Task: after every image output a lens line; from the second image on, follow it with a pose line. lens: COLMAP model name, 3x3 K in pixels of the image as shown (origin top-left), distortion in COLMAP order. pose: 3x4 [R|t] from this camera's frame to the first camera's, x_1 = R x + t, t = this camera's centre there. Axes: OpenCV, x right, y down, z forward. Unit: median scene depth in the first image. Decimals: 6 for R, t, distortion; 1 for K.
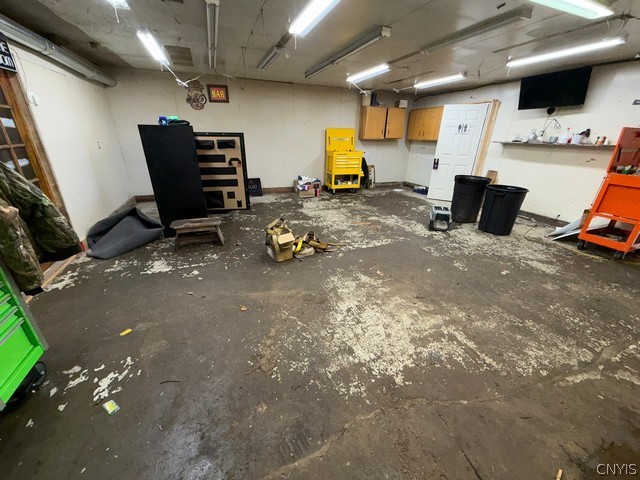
lens RADIAL K [[254.1, 0, 320.2], [0, 254.1, 240.4], [0, 0, 1]] dist [-0.000204, 0.000215]
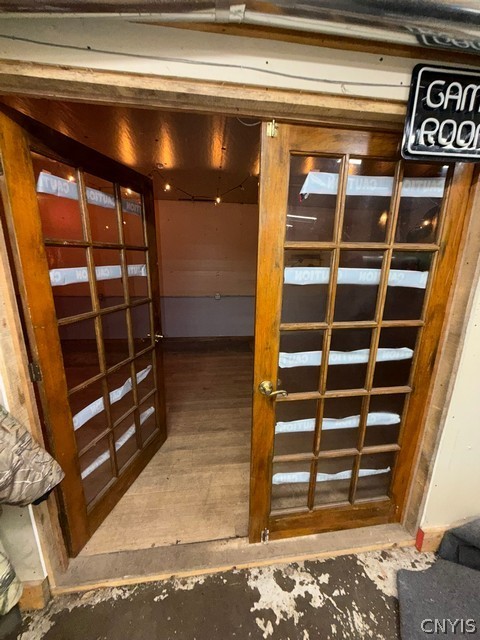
lens RADIAL K [[254.1, 0, 240.2], [0, 254.1, 321.9], [0, 0, 1]] dist [-0.000204, 0.000215]
pose [[-0.249951, 0.203601, -0.946610, -0.609114], [-0.394875, 0.871214, 0.291650, -0.350644], [0.884080, 0.446691, -0.137364, 0.720454]]
